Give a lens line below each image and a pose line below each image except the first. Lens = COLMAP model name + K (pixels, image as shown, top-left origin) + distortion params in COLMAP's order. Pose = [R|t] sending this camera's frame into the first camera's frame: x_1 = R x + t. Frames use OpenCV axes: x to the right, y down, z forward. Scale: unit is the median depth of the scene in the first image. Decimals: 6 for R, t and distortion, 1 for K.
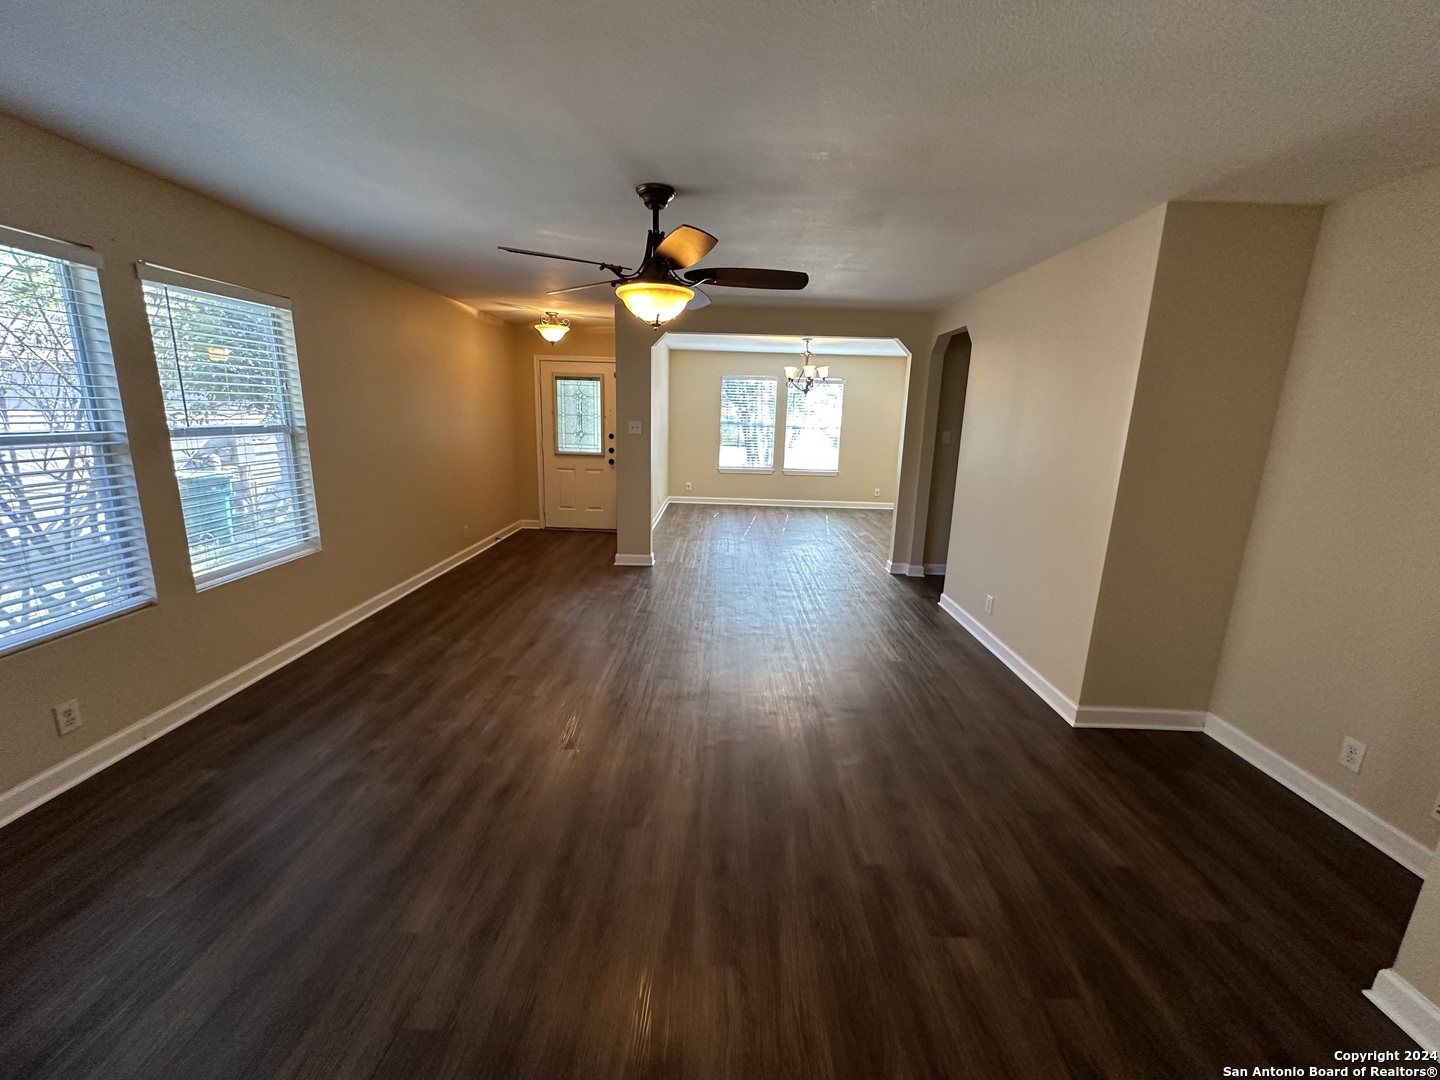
lens RADIAL K [[576.1, 0, 719.6], [0, 576.1, 542.0], [0, 0, 1]] dist [-0.000480, -0.000389]
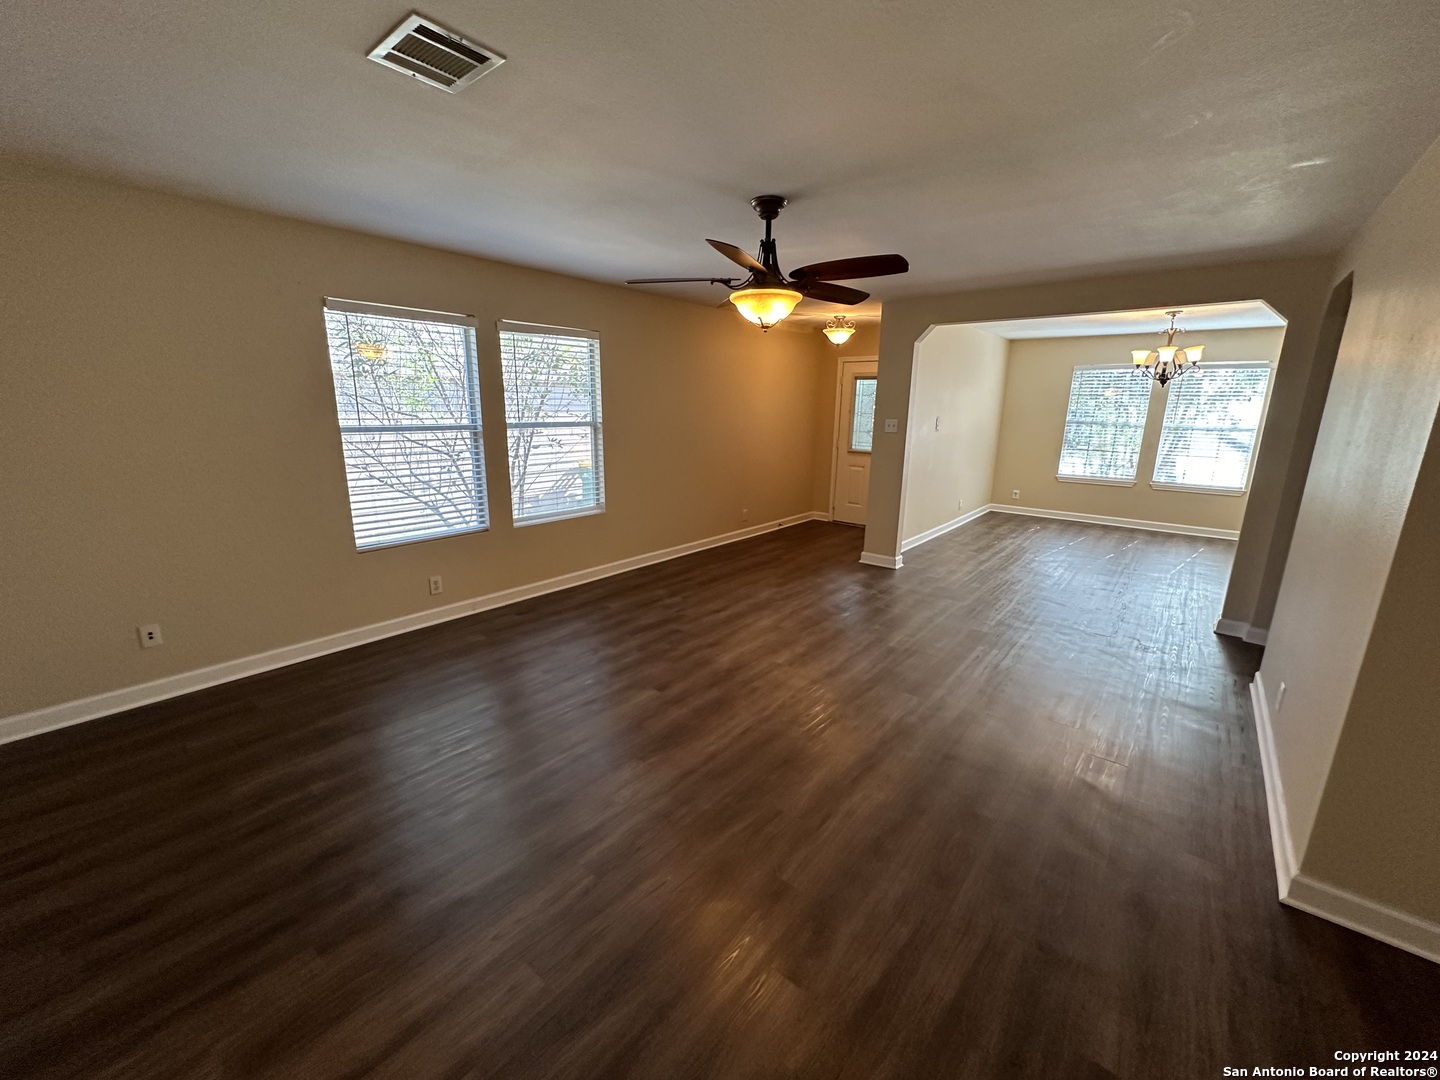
lens RADIAL K [[576.1, 0, 719.6], [0, 576.1, 542.0], [0, 0, 1]] dist [-0.000480, -0.000389]
pose [[0.776757, 0.130074, -0.616222, 0.384533], [-0.130818, 0.990422, 0.044163, -0.011887], [0.616064, 0.046309, 0.786333, 0.087745]]
